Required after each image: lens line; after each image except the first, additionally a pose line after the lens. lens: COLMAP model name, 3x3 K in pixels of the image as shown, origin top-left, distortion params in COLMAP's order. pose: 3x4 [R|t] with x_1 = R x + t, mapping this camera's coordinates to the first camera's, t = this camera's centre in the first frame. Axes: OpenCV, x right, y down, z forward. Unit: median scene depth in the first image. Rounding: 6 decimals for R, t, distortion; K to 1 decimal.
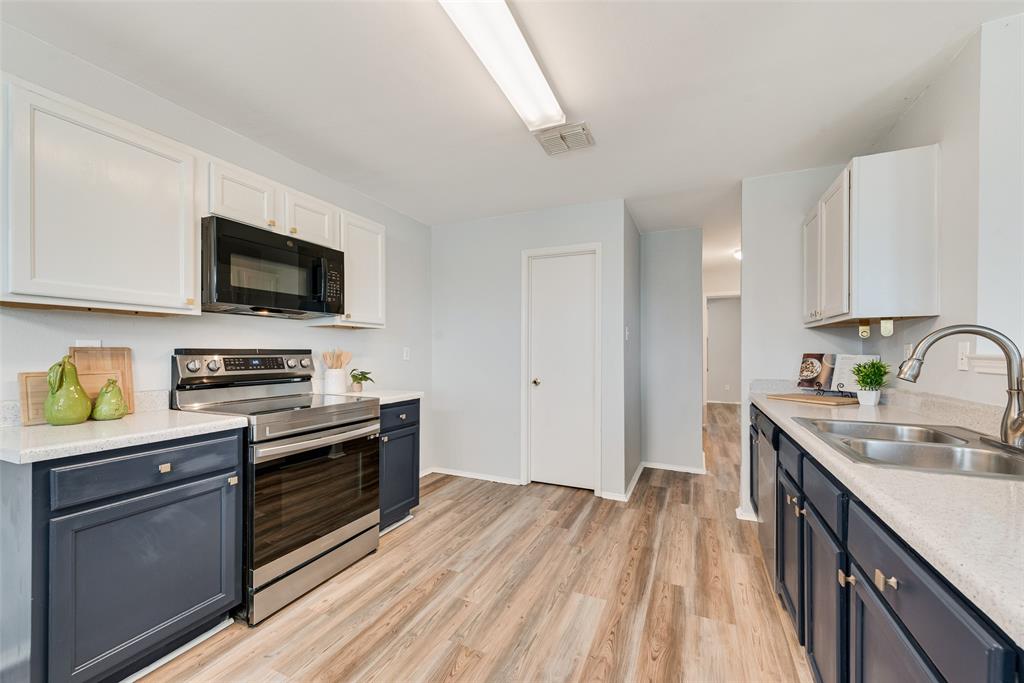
lens RADIAL K [[403.6, 0, 512.2], [0, 403.6, 350.4], [0, 0, 1]] dist [0.015912, -0.004222]
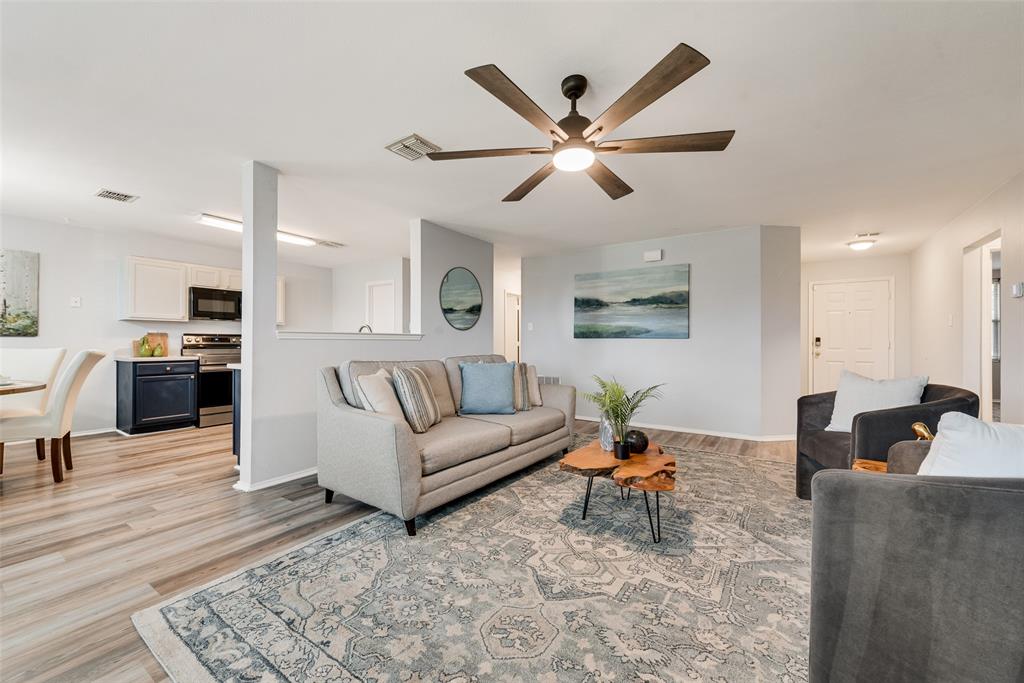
lens RADIAL K [[403.6, 0, 514.5], [0, 403.6, 337.4], [0, 0, 1]] dist [0.015912, -0.004222]
pose [[0.987397, -0.001155, -0.158257, 1.726172], [-0.000429, 0.999950, -0.009975, 0.046306], [0.158261, 0.009918, 0.987348, -1.287273]]
